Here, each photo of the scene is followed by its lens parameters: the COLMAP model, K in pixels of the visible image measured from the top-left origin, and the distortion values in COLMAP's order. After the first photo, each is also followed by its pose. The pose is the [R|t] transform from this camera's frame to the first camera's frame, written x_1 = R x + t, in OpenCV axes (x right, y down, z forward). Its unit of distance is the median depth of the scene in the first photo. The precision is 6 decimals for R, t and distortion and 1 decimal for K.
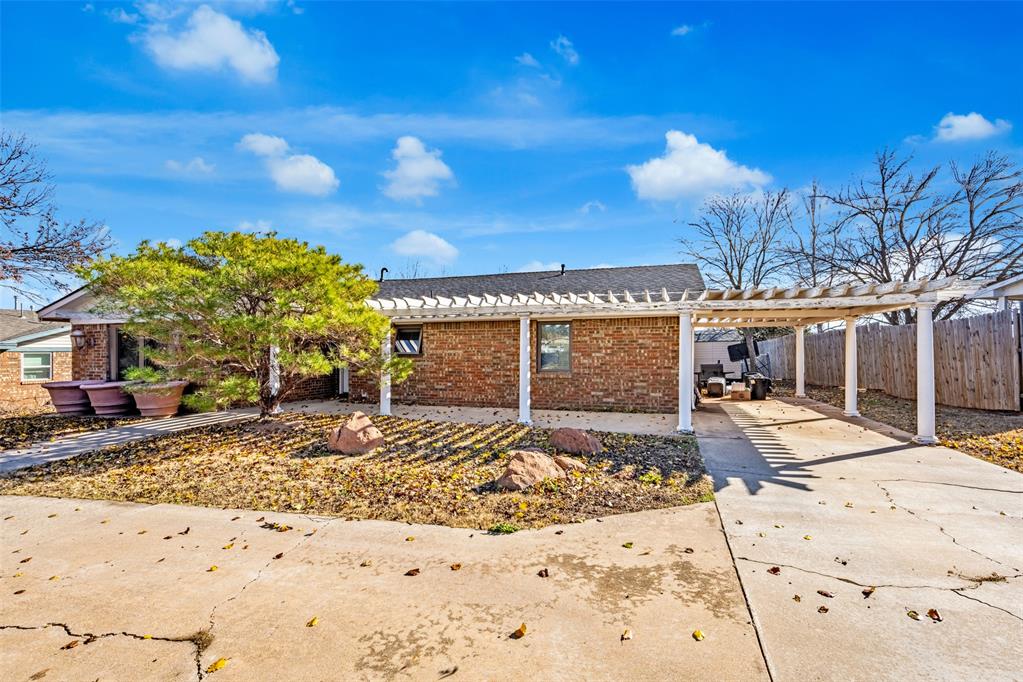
lens RADIAL K [[484.3, 0, 538.2], [0, 484.3, 344.2], [0, 0, 1]] dist [0.001048, 0.000351]
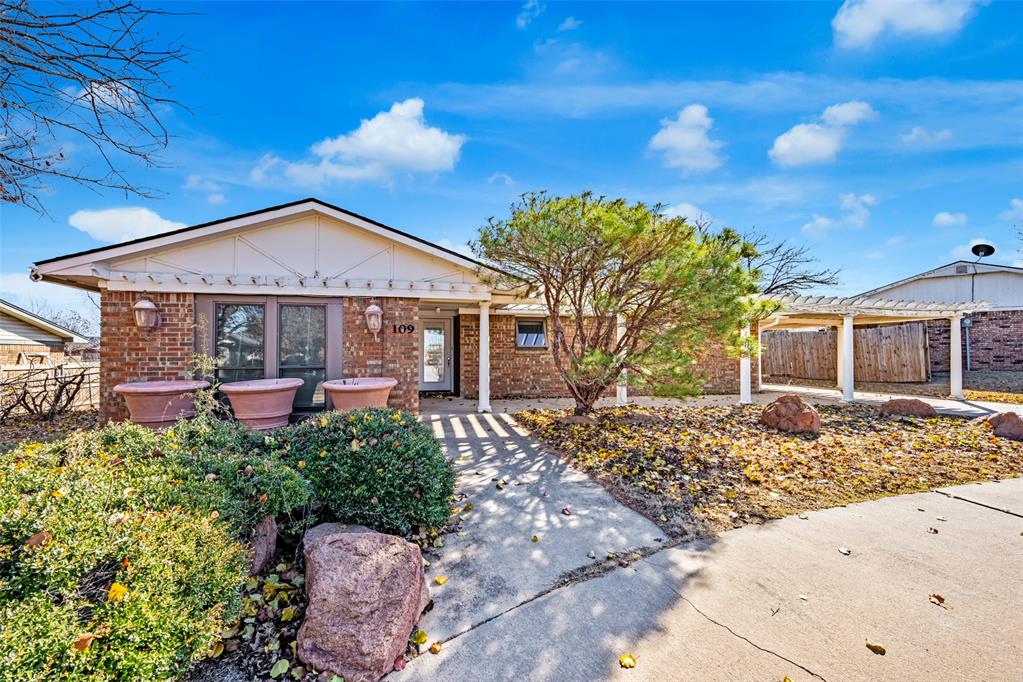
lens RADIAL K [[425.5, 0, 513.1], [0, 425.5, 363.9], [0, 0, 1]] dist [0.001611, 0.000132]
pose [[0.871533, -0.007064, 0.490285, -0.829299], [-0.010219, 0.999417, 0.032564, 0.030267], [-0.490230, -0.033391, 0.870953, 0.302156]]
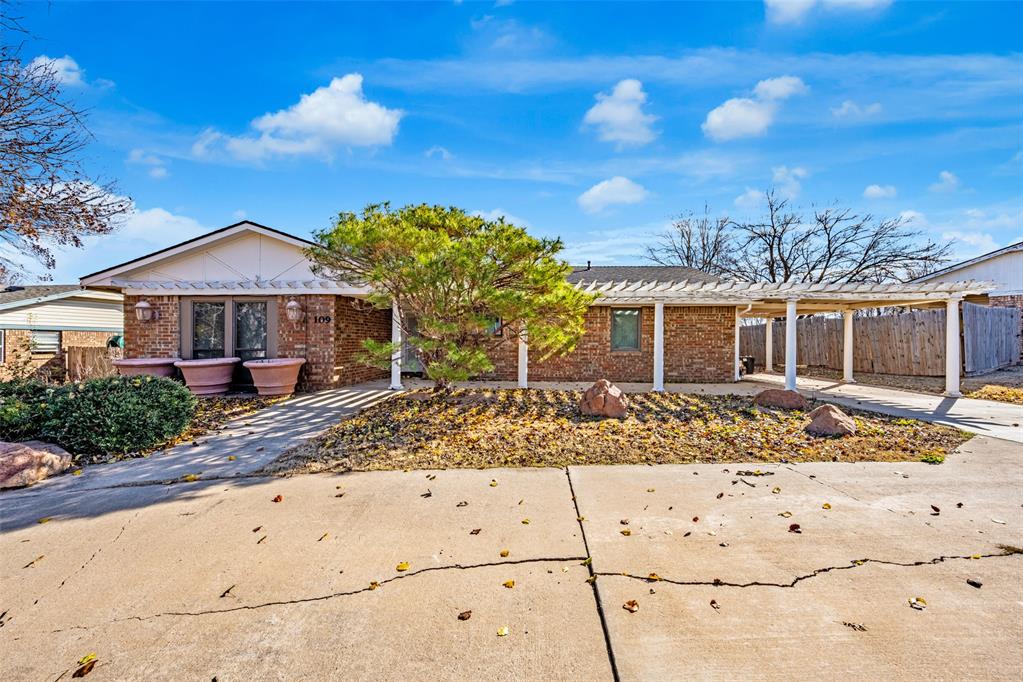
lens RADIAL K [[417.6, 0, 529.7], [0, 417.6, 341.6], [0, 0, 1]] dist [0.000733, 0.000080]
pose [[0.964875, 0.008968, 0.262555, -0.487561], [-0.012540, 0.999850, 0.011933, 0.027169], [-0.262409, -0.014806, 0.964843, 0.084501]]
